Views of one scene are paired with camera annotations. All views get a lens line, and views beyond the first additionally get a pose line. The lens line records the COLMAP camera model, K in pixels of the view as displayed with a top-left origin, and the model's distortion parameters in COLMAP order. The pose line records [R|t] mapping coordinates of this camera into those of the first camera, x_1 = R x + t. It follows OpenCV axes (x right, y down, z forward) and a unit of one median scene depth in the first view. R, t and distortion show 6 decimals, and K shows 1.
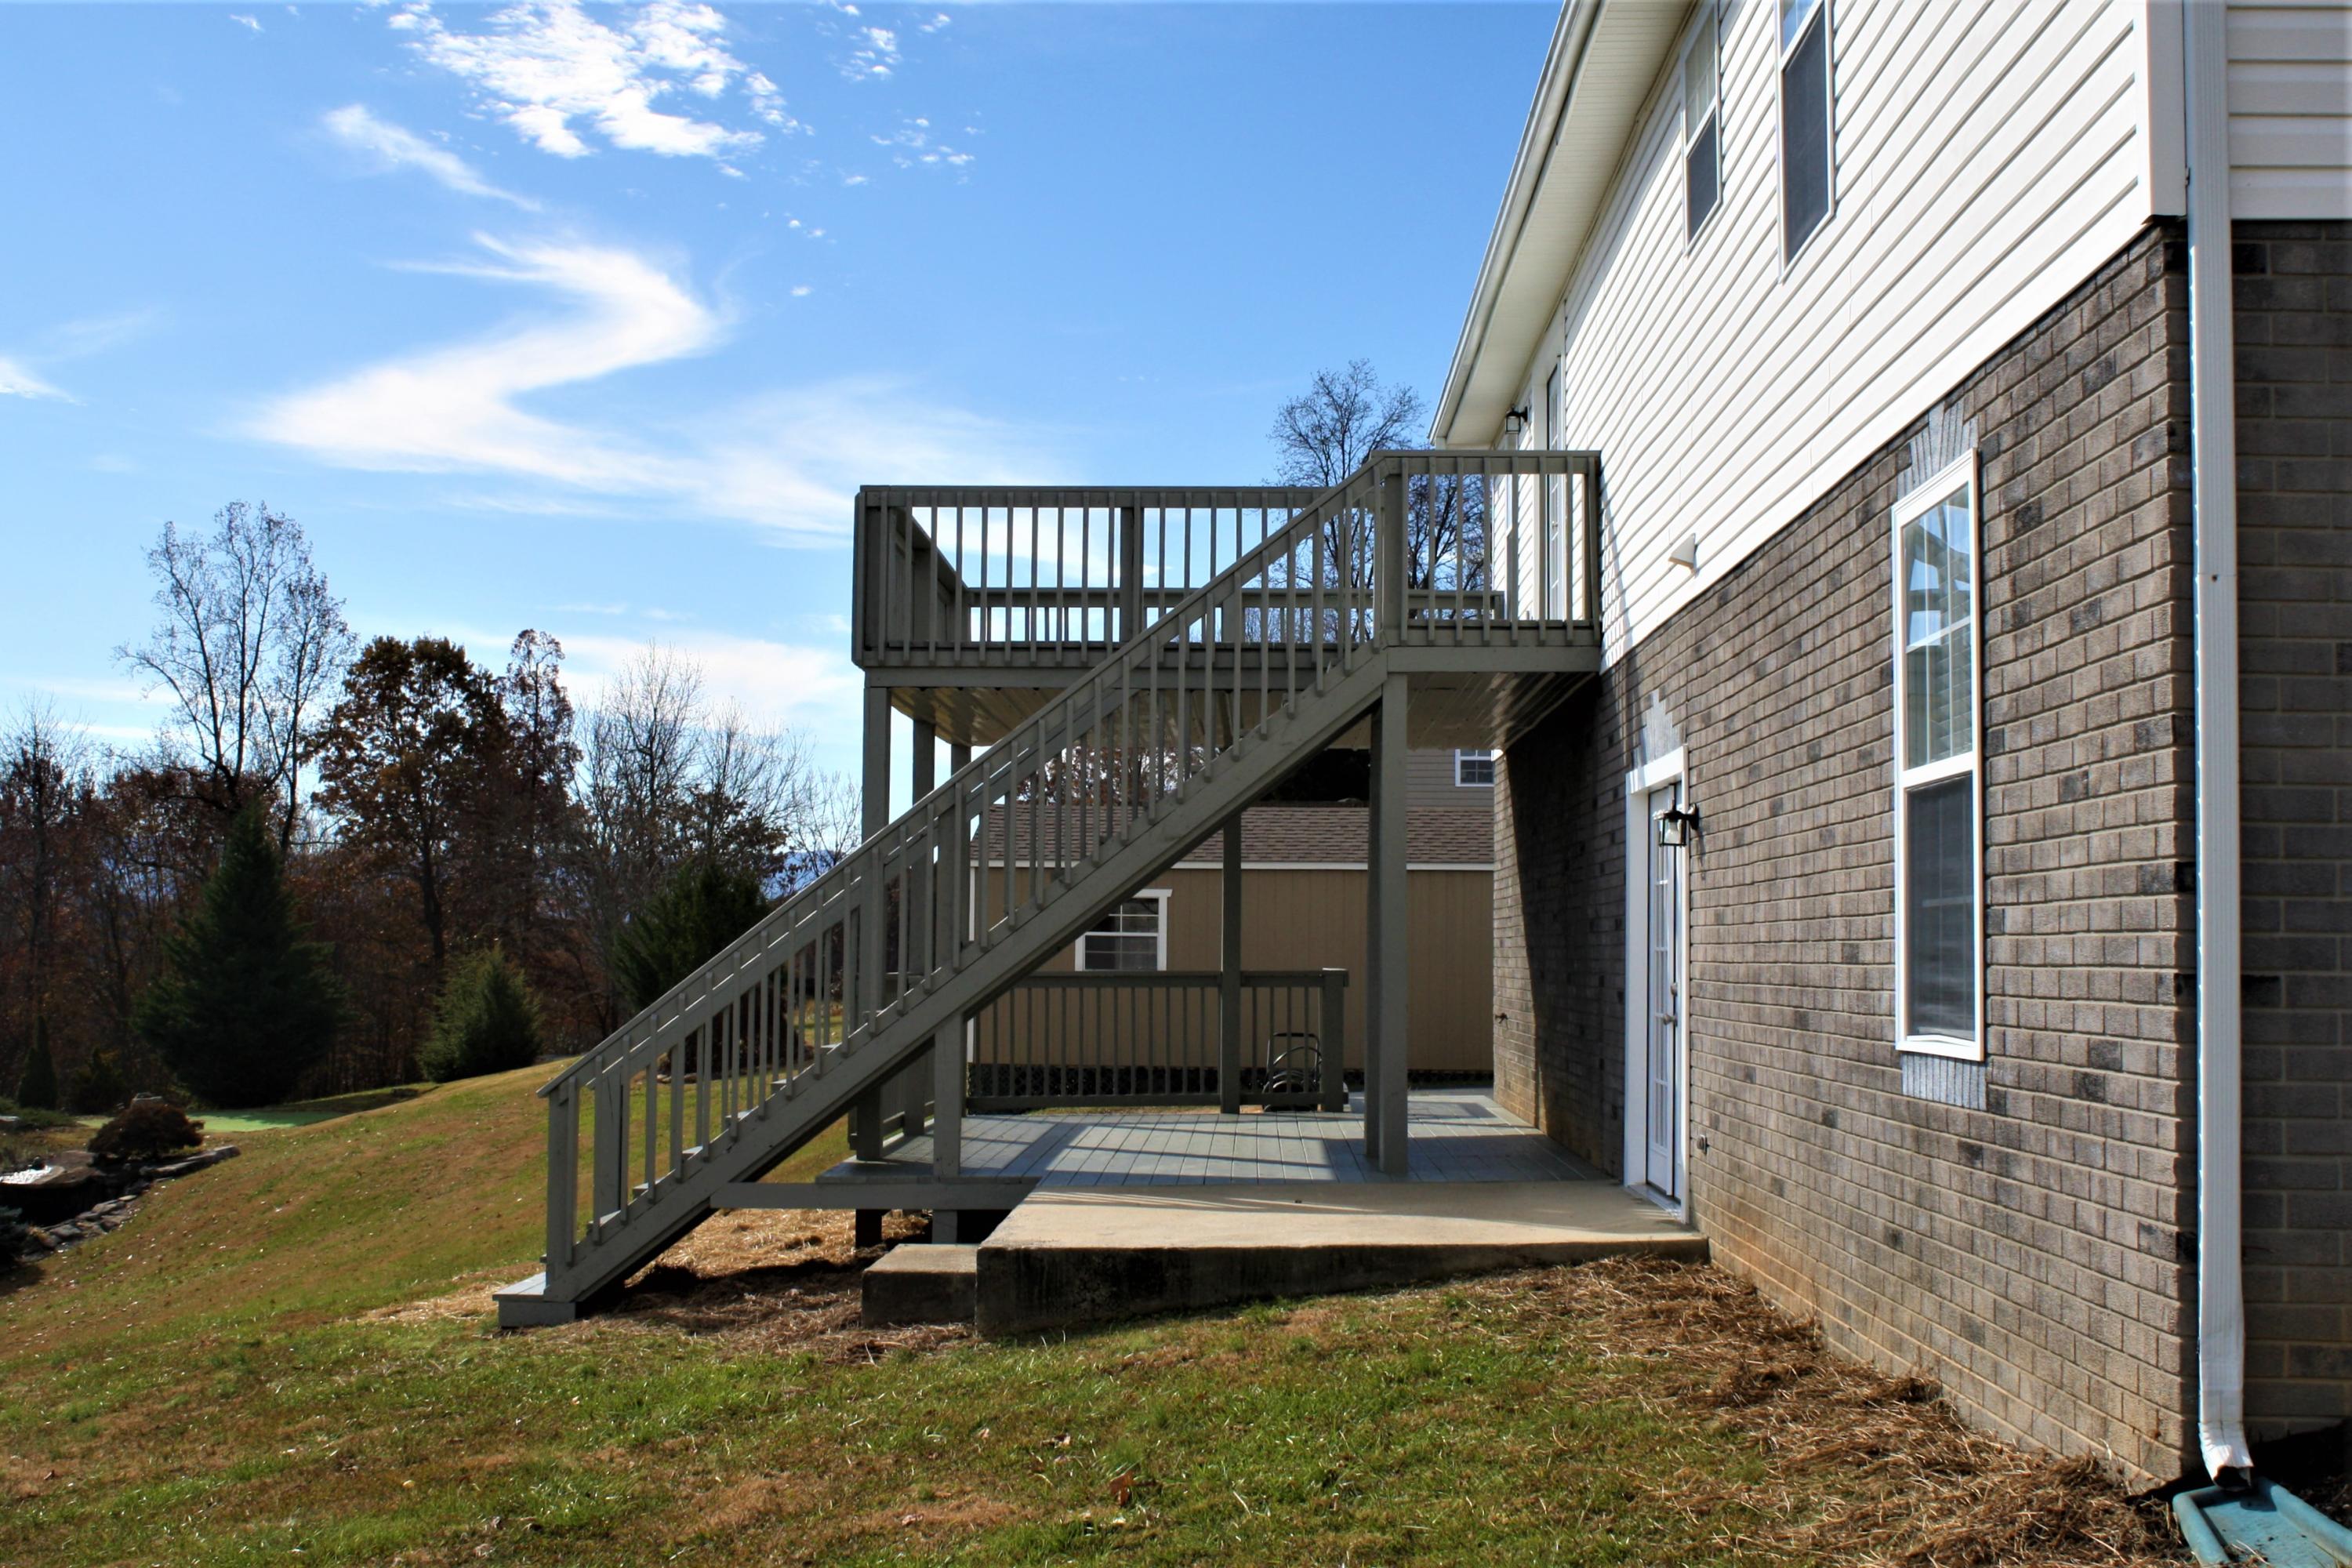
lens RADIAL K [[2763.1, 0, 1176.0], [0, 2763.1, 784.0], [0, 0, 1]] dist [-0.137983, 0.010203]
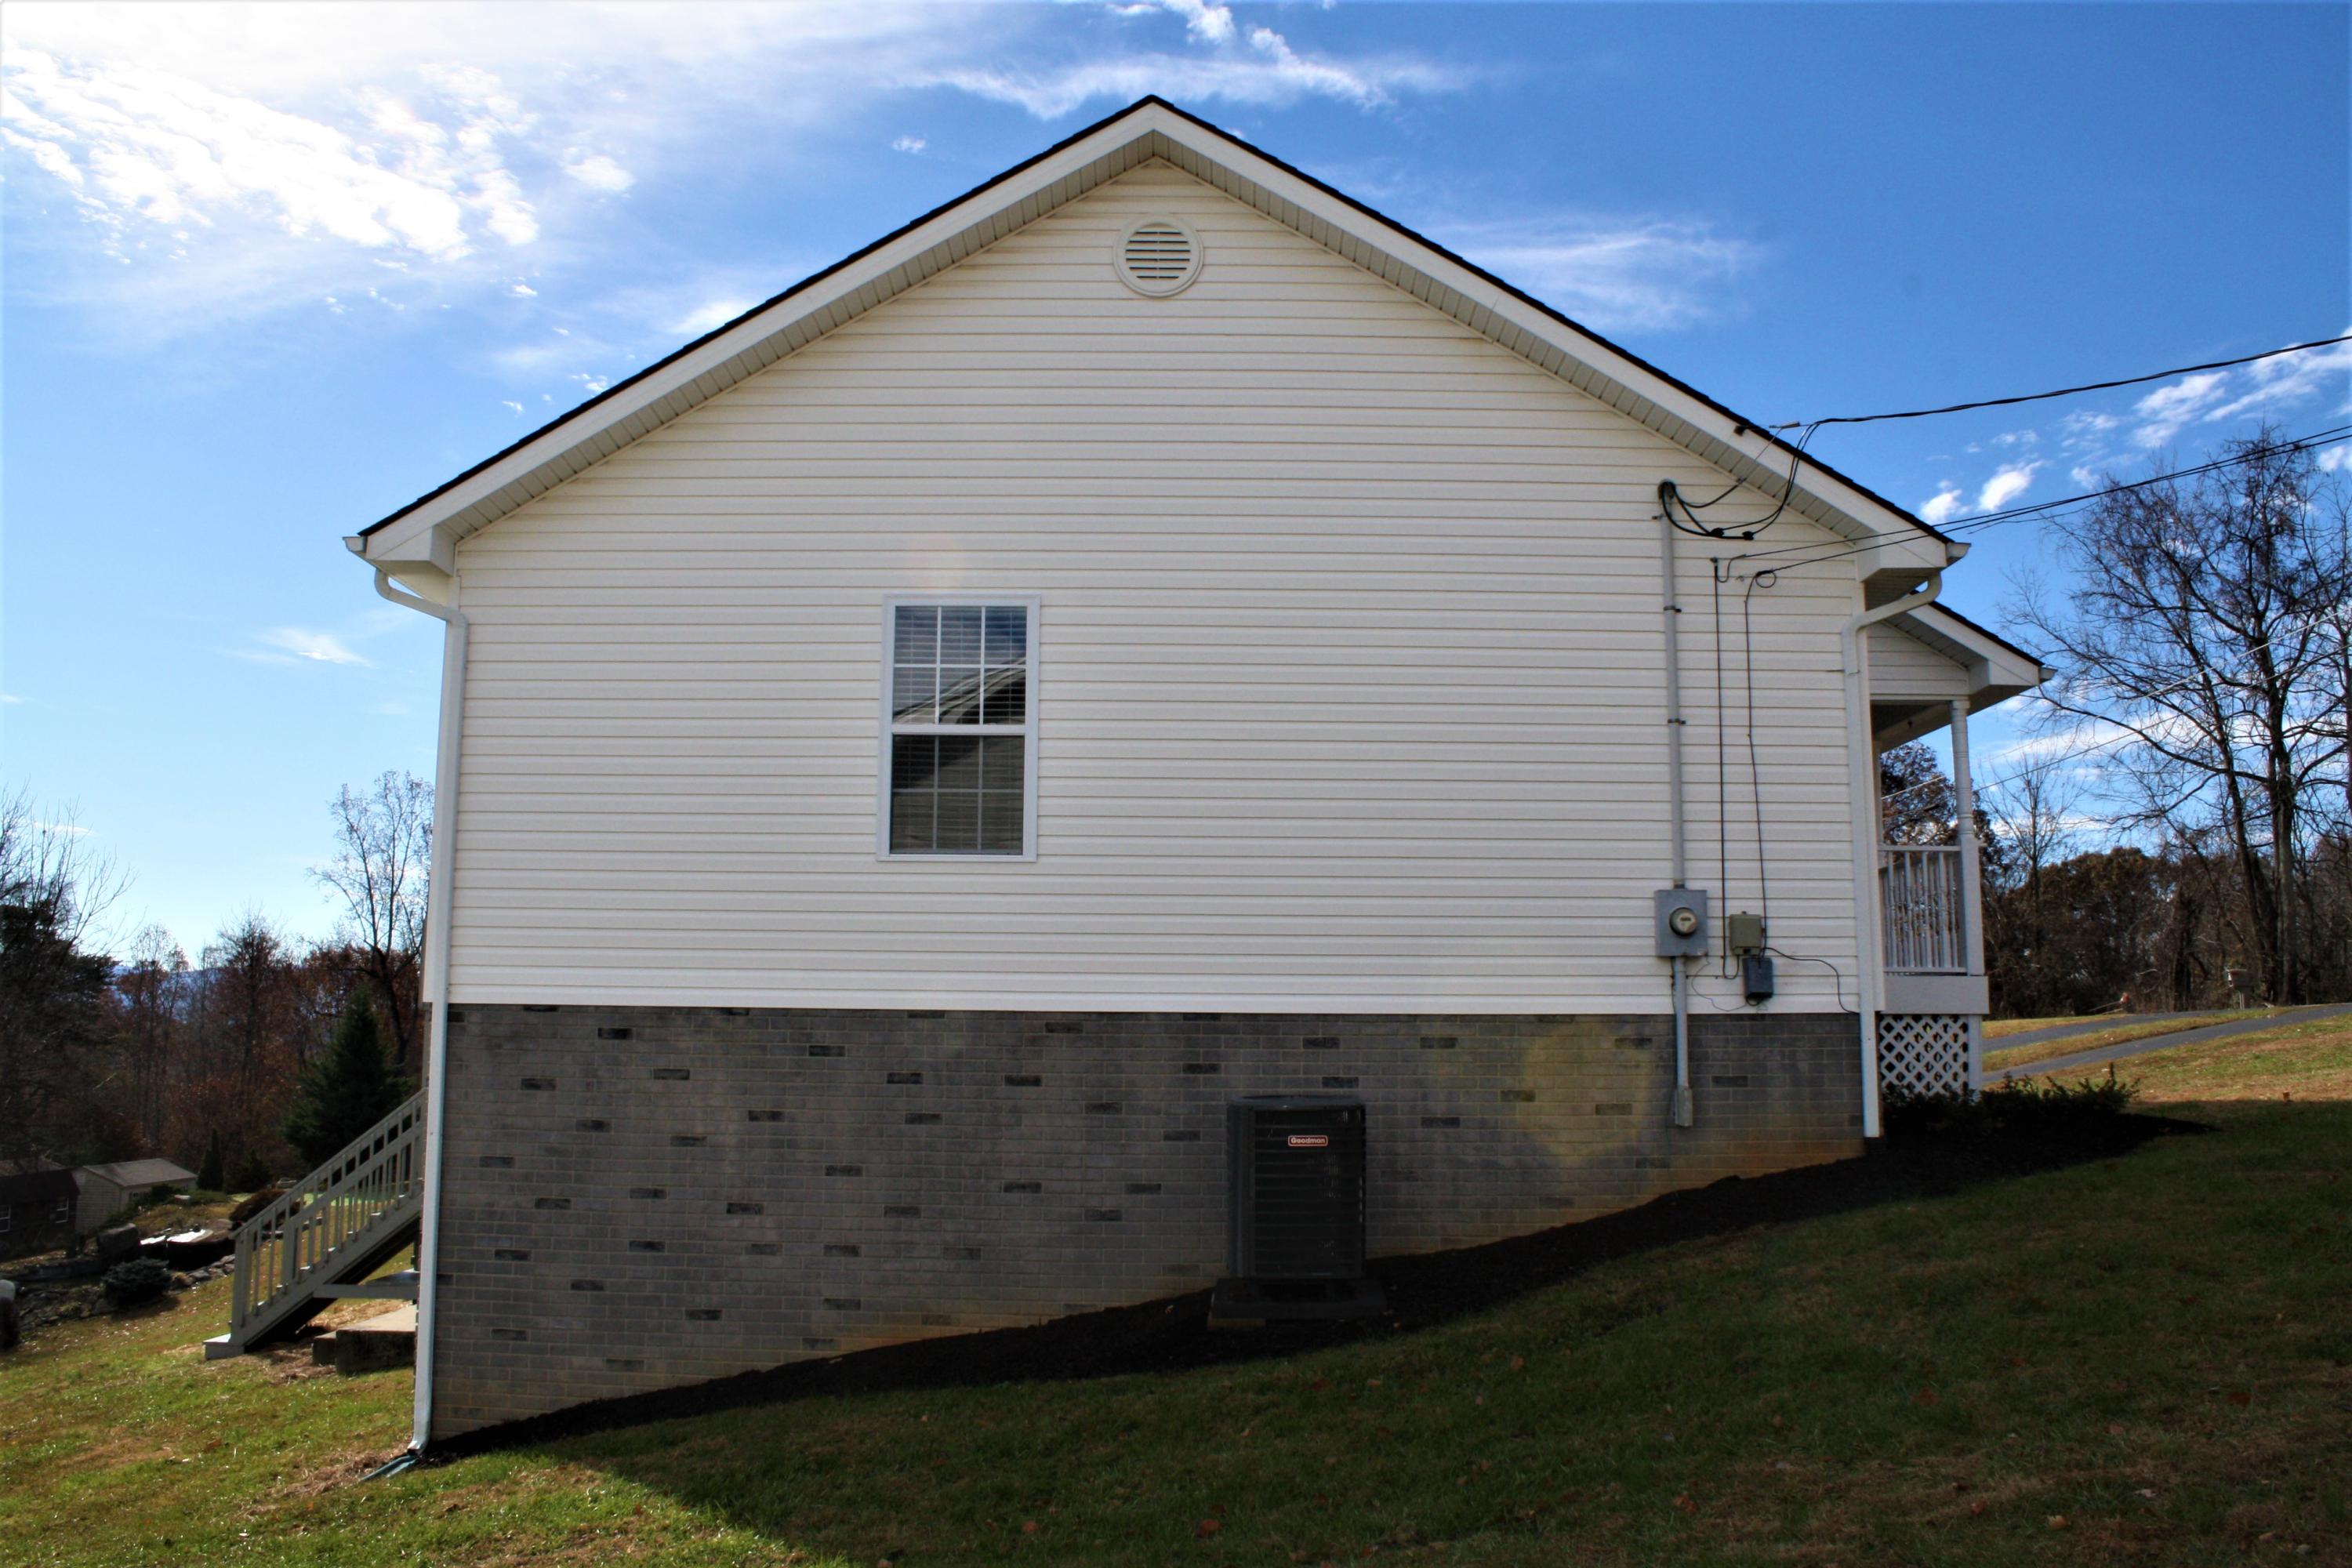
lens RADIAL K [[1979.4, 0, 1176.4], [0, 1979.4, 773.7], [0, 0, 1]] dist [-0.172995, 0.150766]
pose [[0.999883, -0.005828, 0.014140, 0.086691], [0.006885, 0.997092, -0.075900, -0.022429], [-0.013656, 0.075988, 0.997015, -0.080750]]
